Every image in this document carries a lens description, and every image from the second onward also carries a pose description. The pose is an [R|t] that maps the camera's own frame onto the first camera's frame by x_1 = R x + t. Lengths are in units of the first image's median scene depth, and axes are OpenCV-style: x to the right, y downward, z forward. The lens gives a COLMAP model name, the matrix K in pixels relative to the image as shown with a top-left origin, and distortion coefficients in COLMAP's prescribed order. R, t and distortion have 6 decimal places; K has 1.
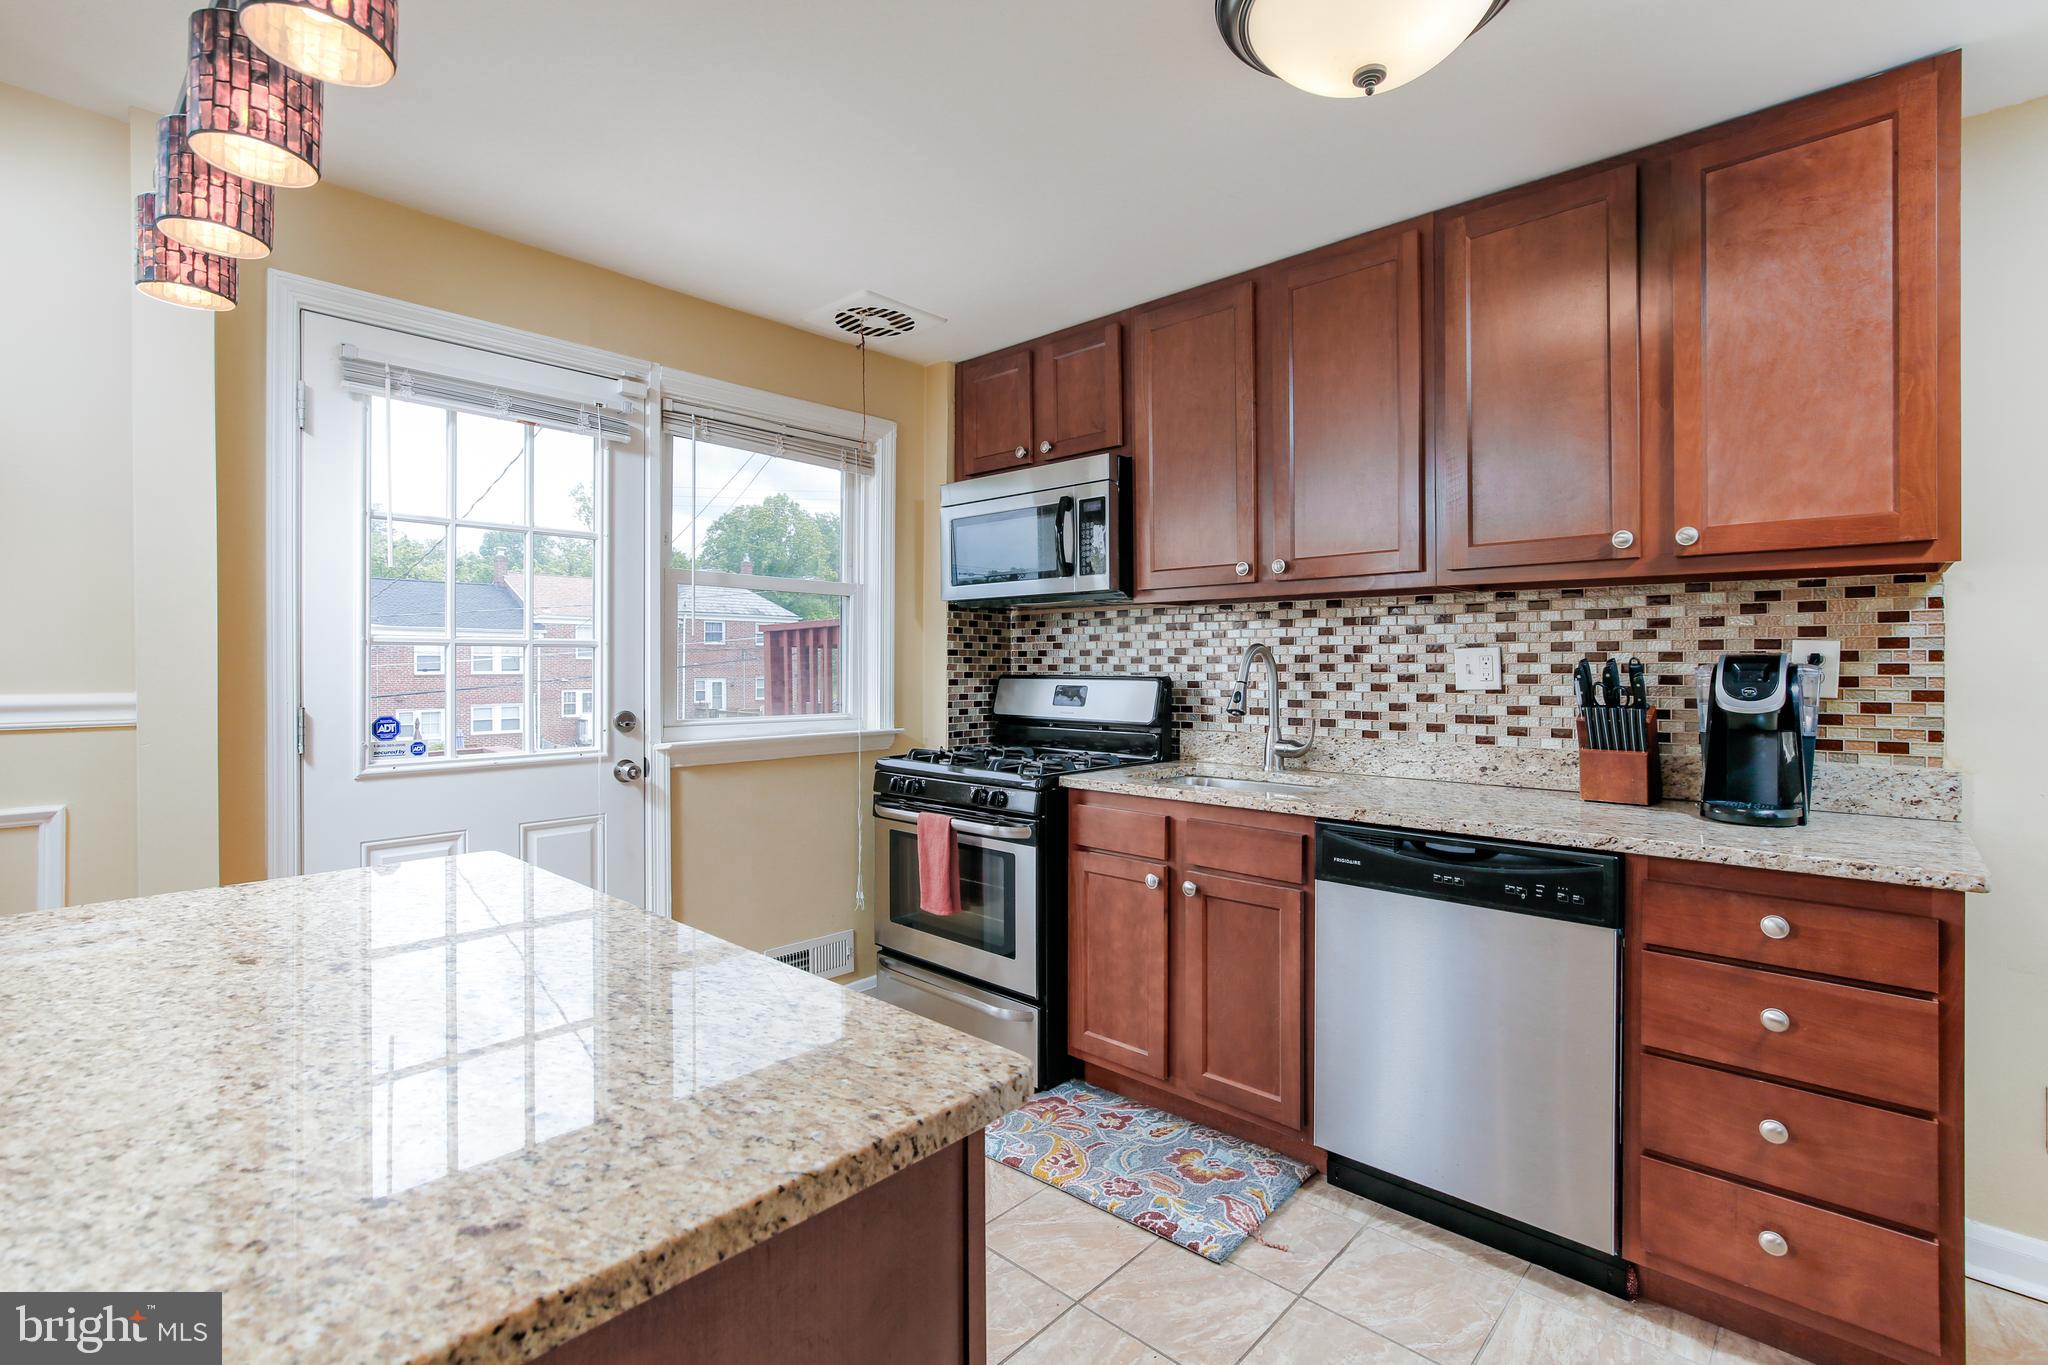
lens RADIAL K [[940.3, 0, 1030.0], [0, 940.3, 663.7], [0, 0, 1]] dist [0.000350, -0.000038]
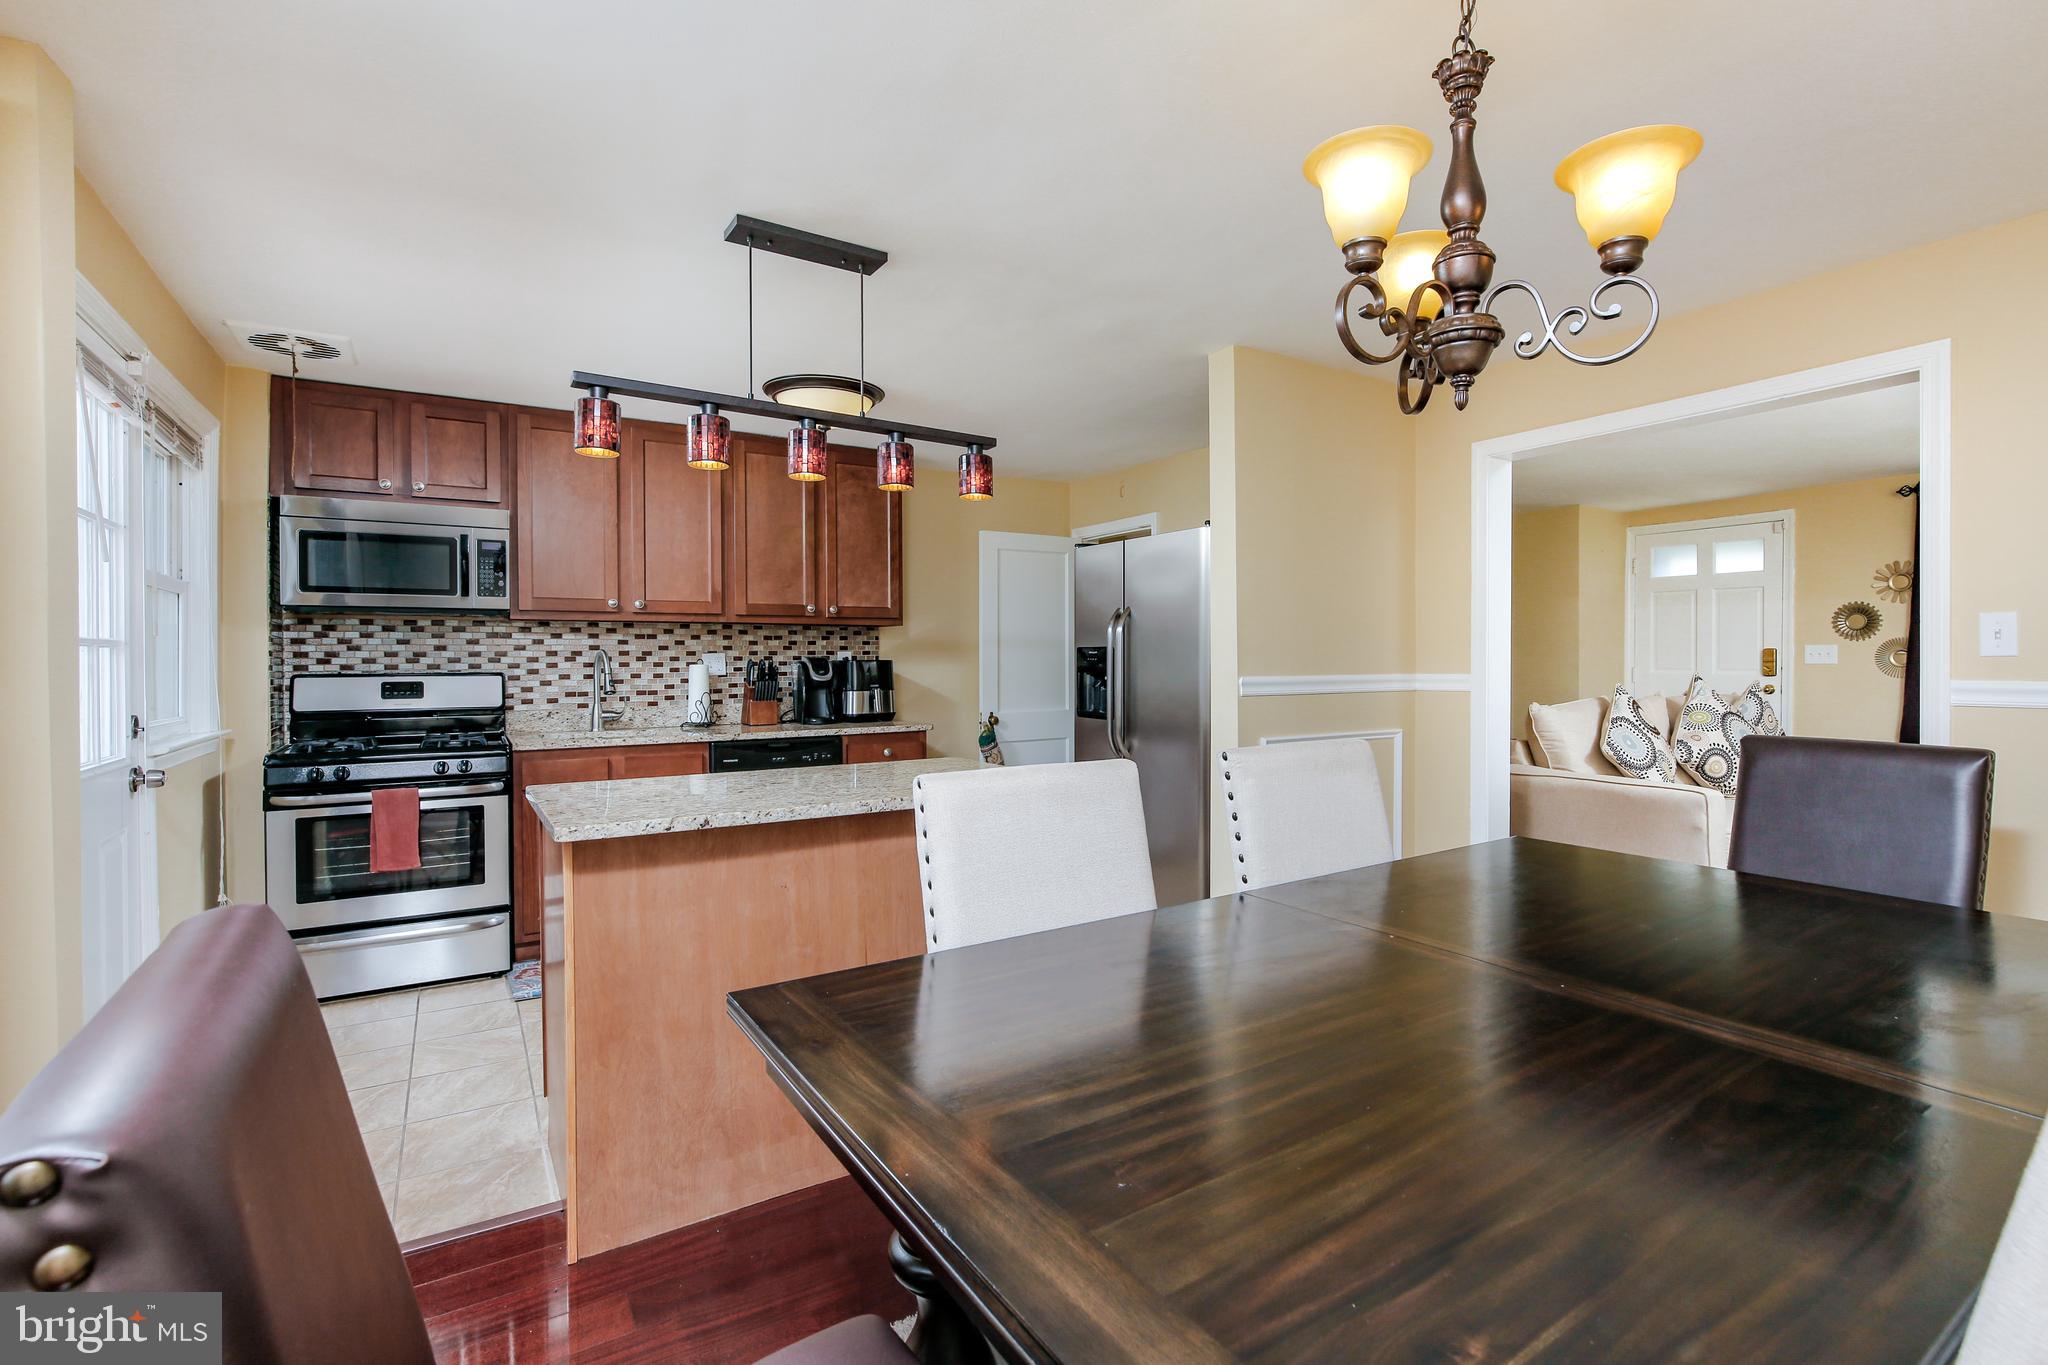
lens RADIAL K [[940.3, 0, 1030.0], [0, 940.3, 663.7], [0, 0, 1]] dist [0.000350, -0.000038]
pose [[0.259111, -0.005407, 0.965832, -1.097837], [0.006038, 0.999974, 0.003978, 0.000456], [-0.965829, 0.004801, 0.259137, -0.096636]]
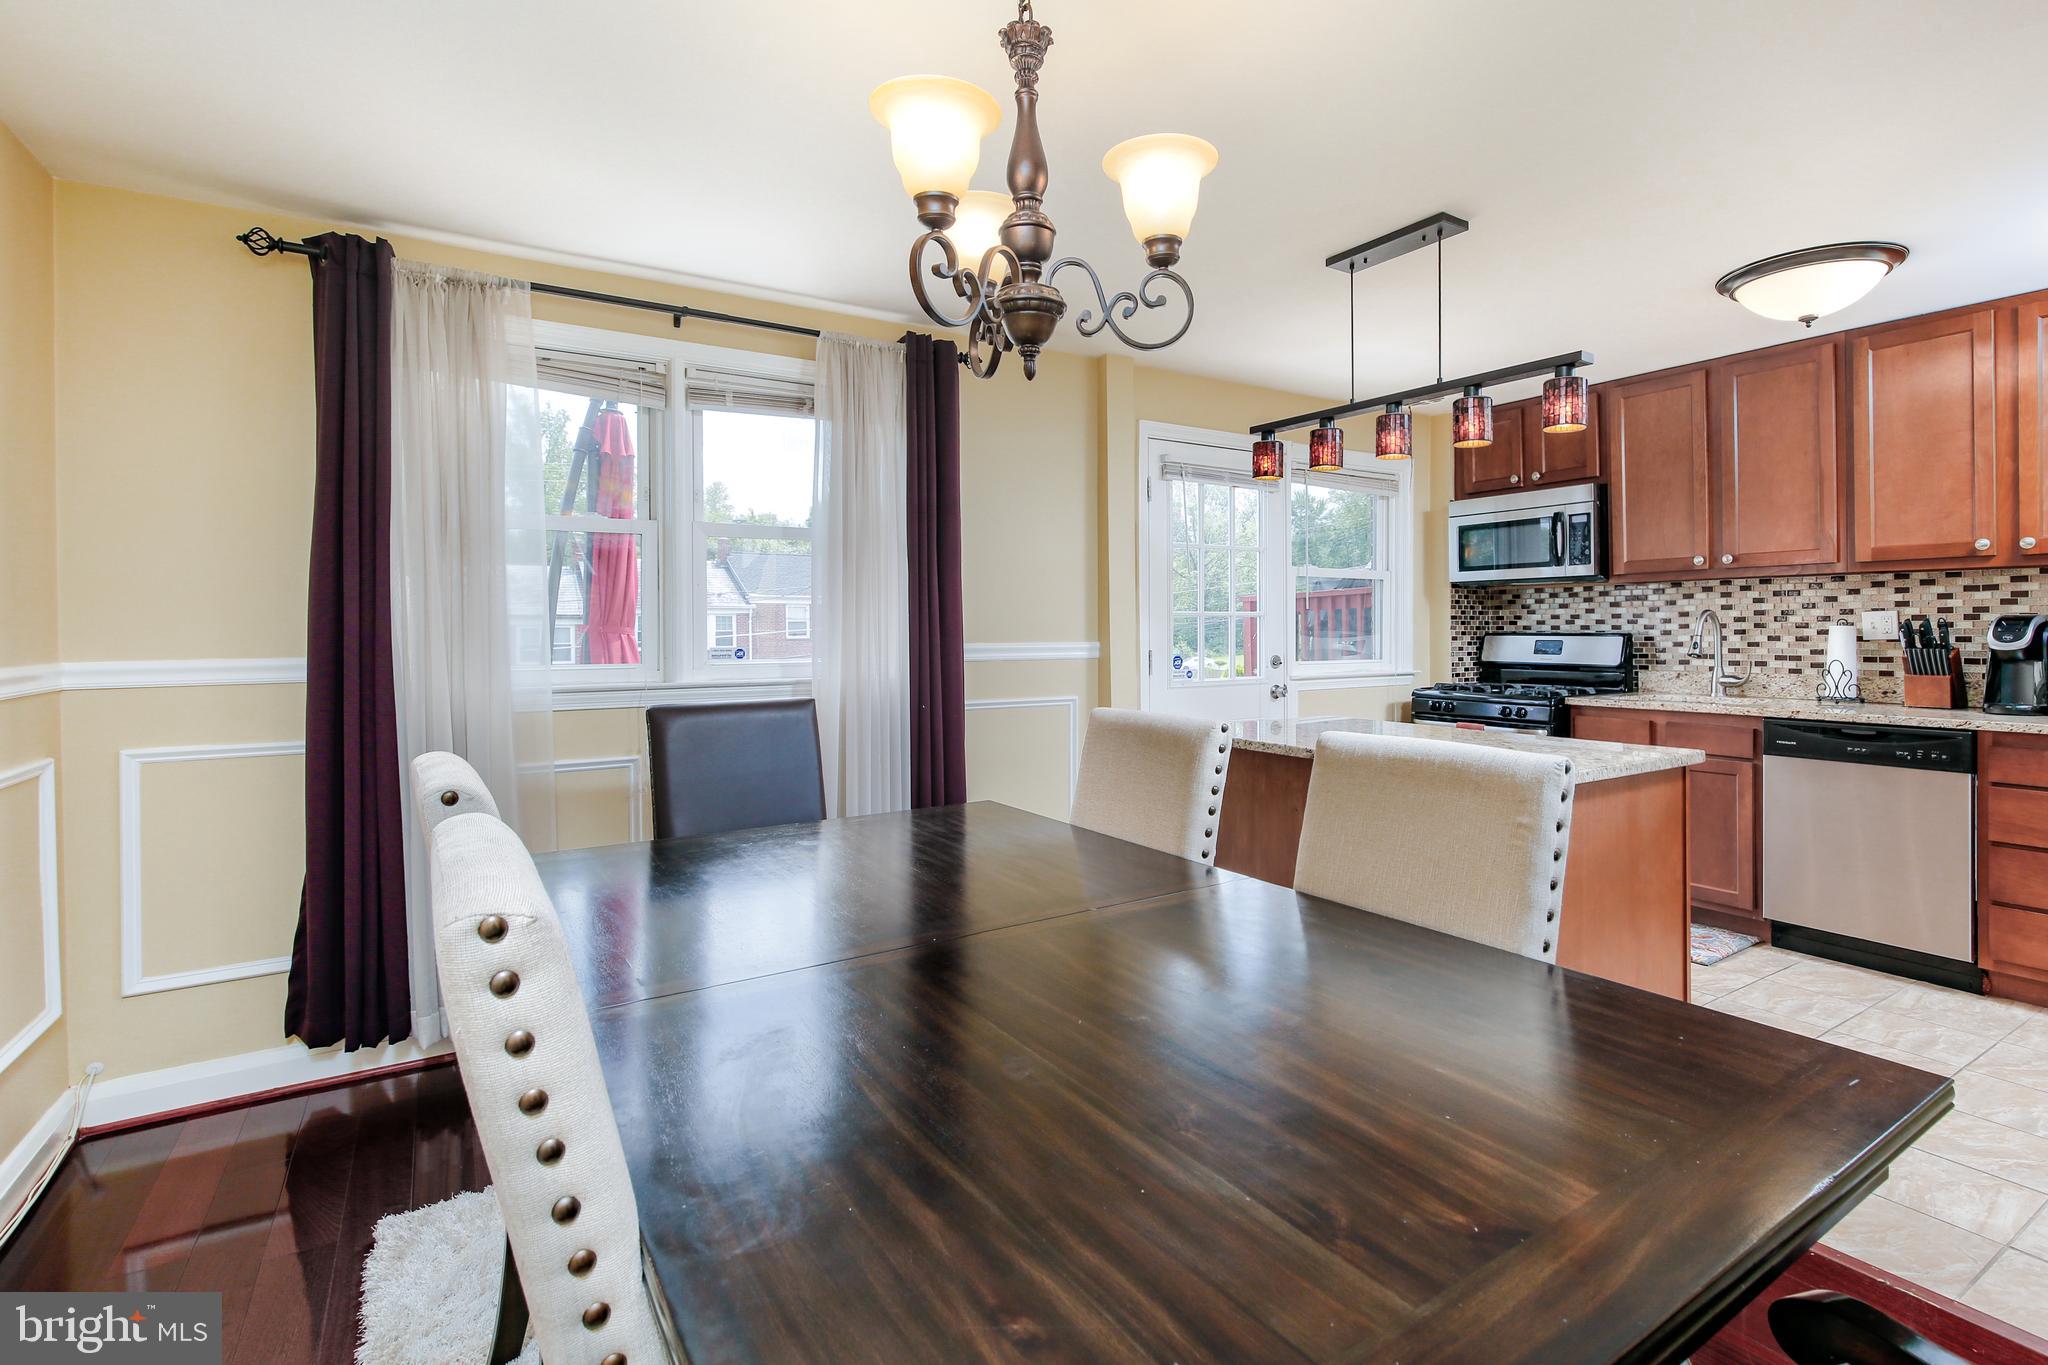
lens RADIAL K [[980.2, 0, 1085.2], [0, 980.2, 632.6], [0, 0, 1]] dist [0.001101, 0.001220]
pose [[0.969742, -0.007605, -0.244014, -0.333711], [0.008967, 0.999950, 0.004471, -0.001200], [0.243968, -0.006523, 0.969761, -0.742859]]
